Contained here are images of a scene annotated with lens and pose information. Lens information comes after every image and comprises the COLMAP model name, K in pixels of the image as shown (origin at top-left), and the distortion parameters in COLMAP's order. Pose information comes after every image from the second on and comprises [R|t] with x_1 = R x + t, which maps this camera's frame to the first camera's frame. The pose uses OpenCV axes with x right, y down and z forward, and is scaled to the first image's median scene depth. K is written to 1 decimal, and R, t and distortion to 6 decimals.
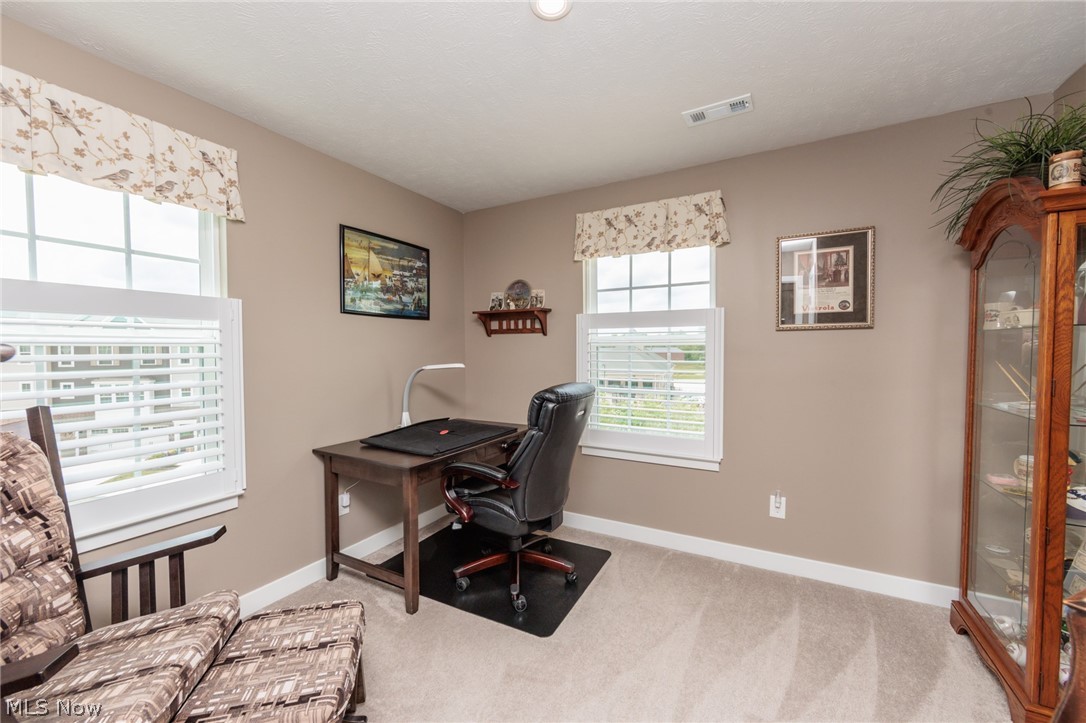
lens RADIAL K [[424.7, 0, 543.4], [0, 424.7, 360.1], [0, 0, 1]] dist [-0.000529, -0.000168]
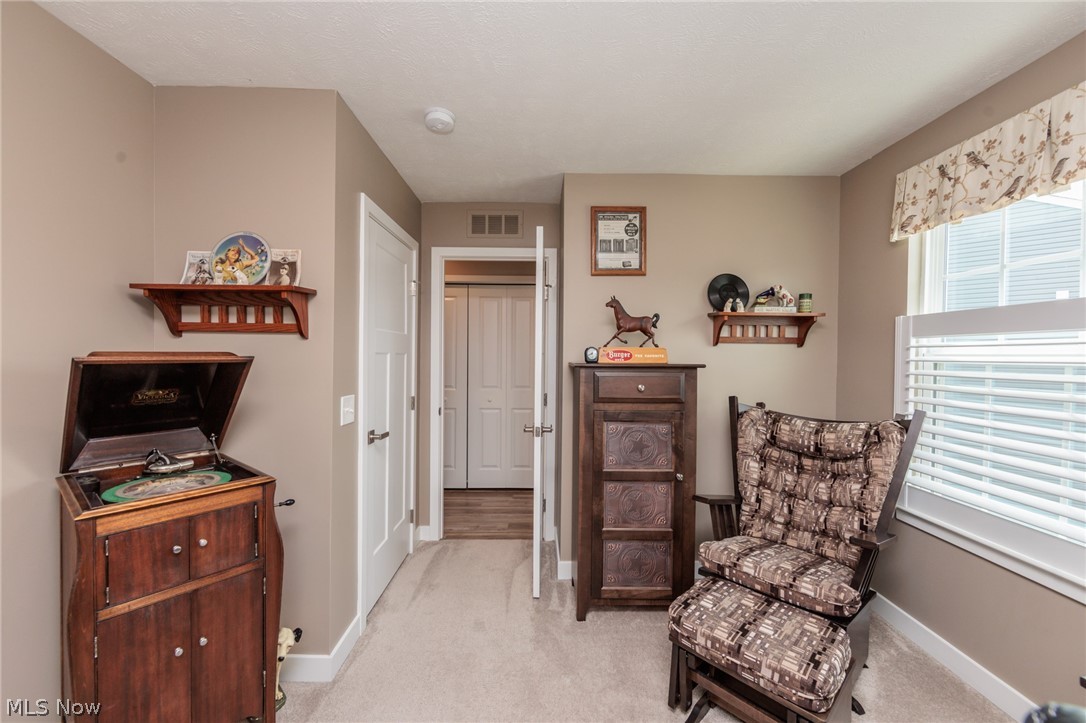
lens RADIAL K [[415.1, 0, 543.0], [0, 415.1, 361.5], [0, 0, 1]] dist [0.000069, 0.000096]
pose [[-0.870788, -0.000241, -0.491659, 0.403214], [-0.023771, 0.998851, 0.041611, -0.059656], [0.491084, 0.047921, -0.869793, 1.388032]]
